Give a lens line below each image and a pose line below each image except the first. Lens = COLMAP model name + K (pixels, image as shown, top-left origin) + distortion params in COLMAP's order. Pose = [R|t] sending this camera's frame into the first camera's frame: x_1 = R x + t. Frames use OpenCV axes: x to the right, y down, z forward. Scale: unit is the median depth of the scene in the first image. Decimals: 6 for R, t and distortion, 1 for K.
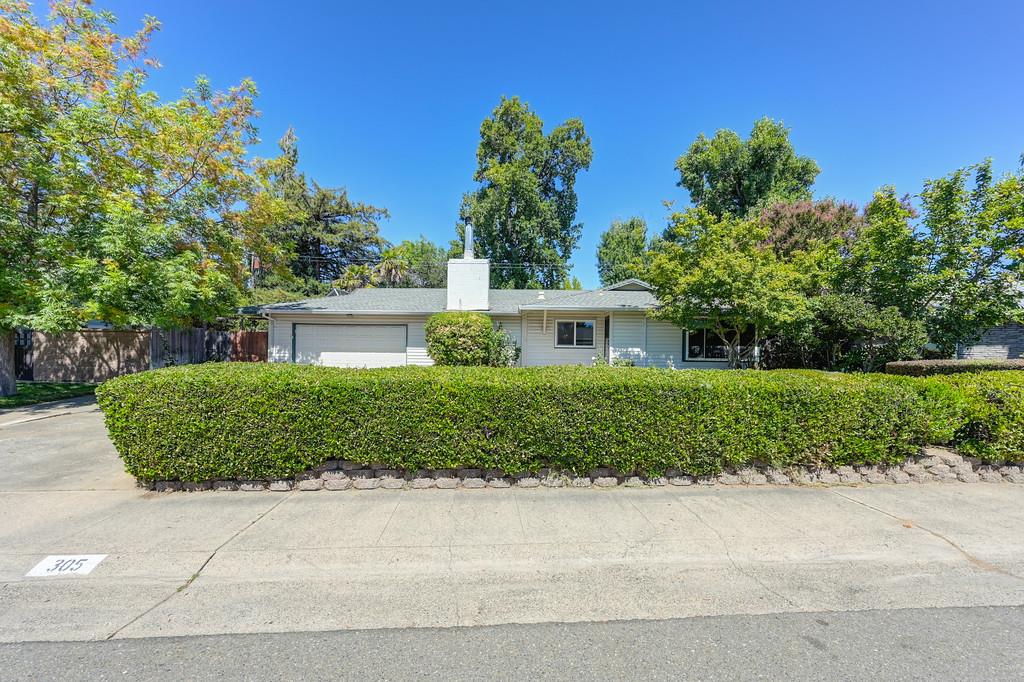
lens RADIAL K [[410.0, 0, 512.0], [0, 410.0, 341.0], [0, 0, 1]] dist [-0.000804, 0.000025]
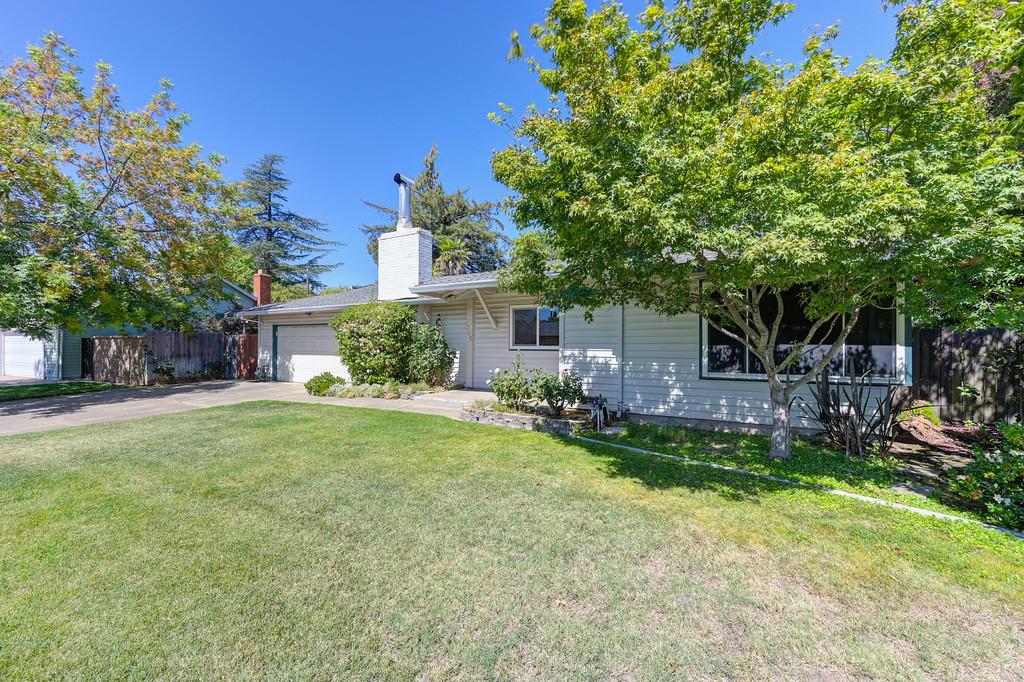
lens RADIAL K [[403.5, 0, 515.3], [0, 403.5, 332.9], [0, 0, 1]] dist [-0.001229, -0.000125]
pose [[0.880431, -0.024600, -0.473535, 0.411626], [0.020000, 0.999691, -0.014749, -0.000129], [0.473751, 0.003515, 0.880652, 0.447680]]
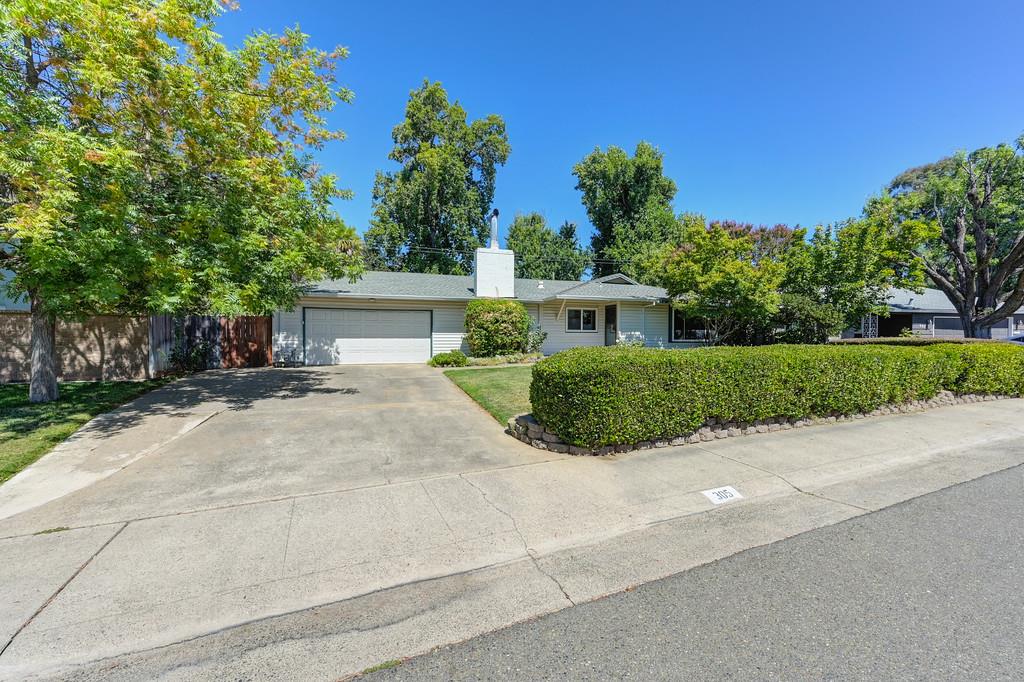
lens RADIAL K [[403.5, 0, 515.3], [0, 403.5, 332.9], [0, 0, 1]] dist [-0.001229, -0.000125]
pose [[0.939717, -0.006728, 0.341887, -0.409635], [0.000060, 0.999810, 0.019509, -0.003301], [-0.341953, -0.018313, 0.939539, -0.002790]]
